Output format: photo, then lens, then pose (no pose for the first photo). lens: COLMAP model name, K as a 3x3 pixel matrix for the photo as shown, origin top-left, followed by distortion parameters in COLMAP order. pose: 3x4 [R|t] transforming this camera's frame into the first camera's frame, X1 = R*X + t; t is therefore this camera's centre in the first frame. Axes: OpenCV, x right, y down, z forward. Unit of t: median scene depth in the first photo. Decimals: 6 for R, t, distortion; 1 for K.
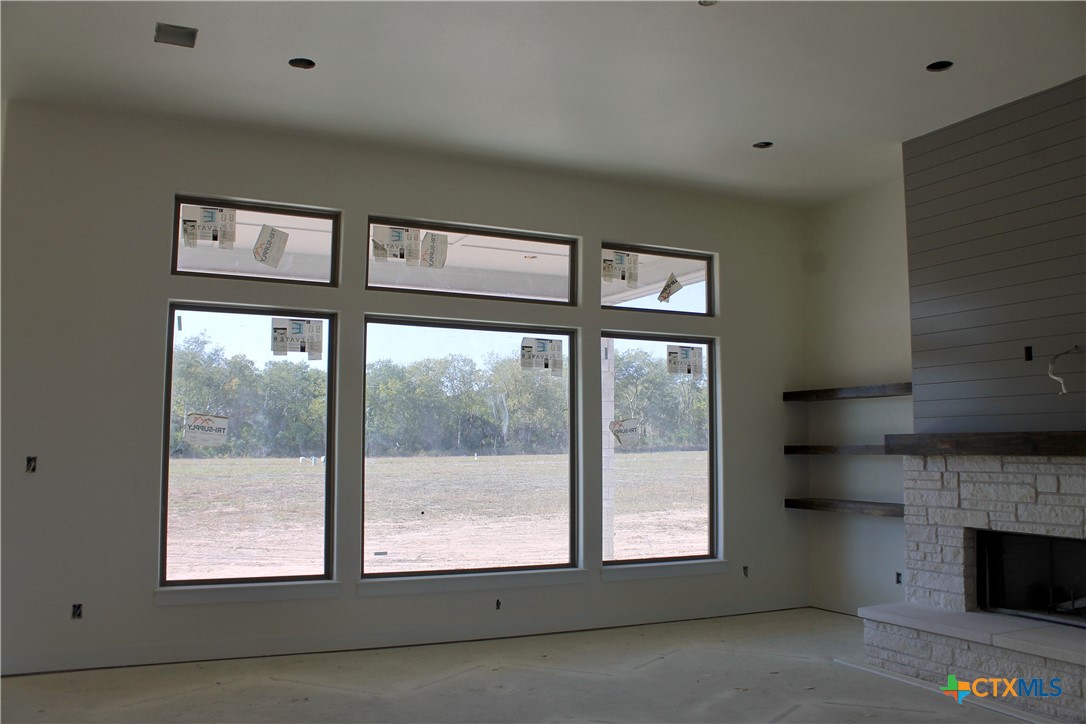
lens RADIAL K [[907.9, 0, 540.2], [0, 907.9, 360.7], [0, 0, 1]] dist [-0.165121, 0.142629]
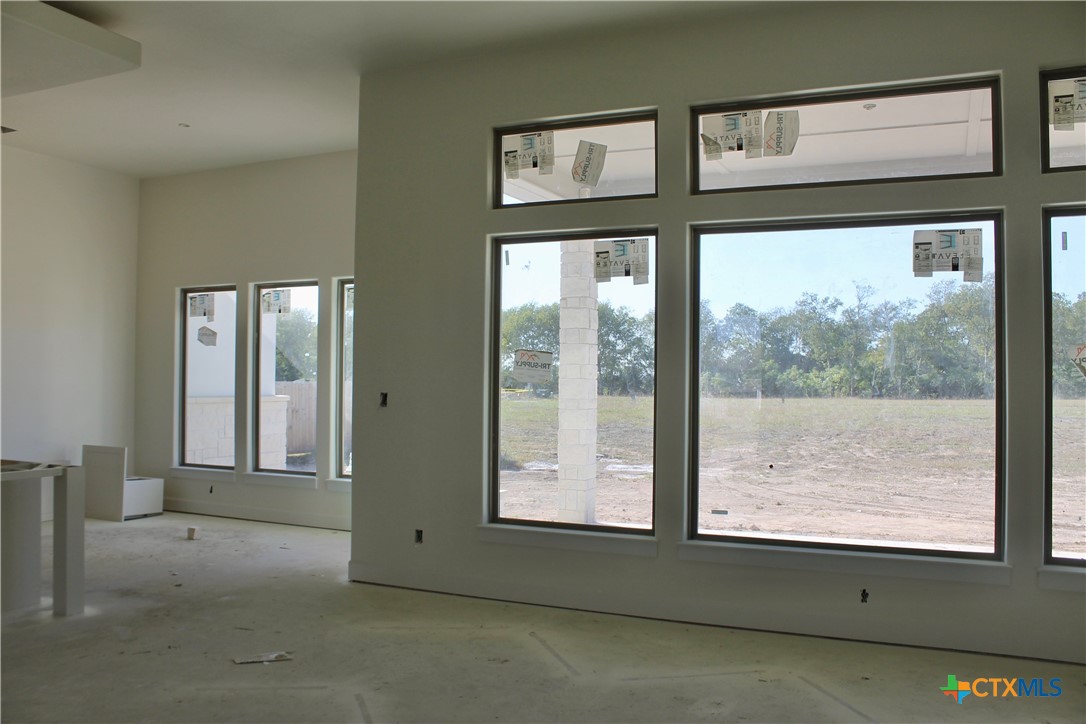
lens RADIAL K [[907.9, 0, 540.2], [0, 907.9, 360.7], [0, 0, 1]] dist [-0.165121, 0.142629]
pose [[0.640659, -0.014708, -0.767685, 0.397774], [0.065787, 0.997191, 0.035796, 0.039107], [0.765002, -0.073437, 0.639827, 0.394187]]
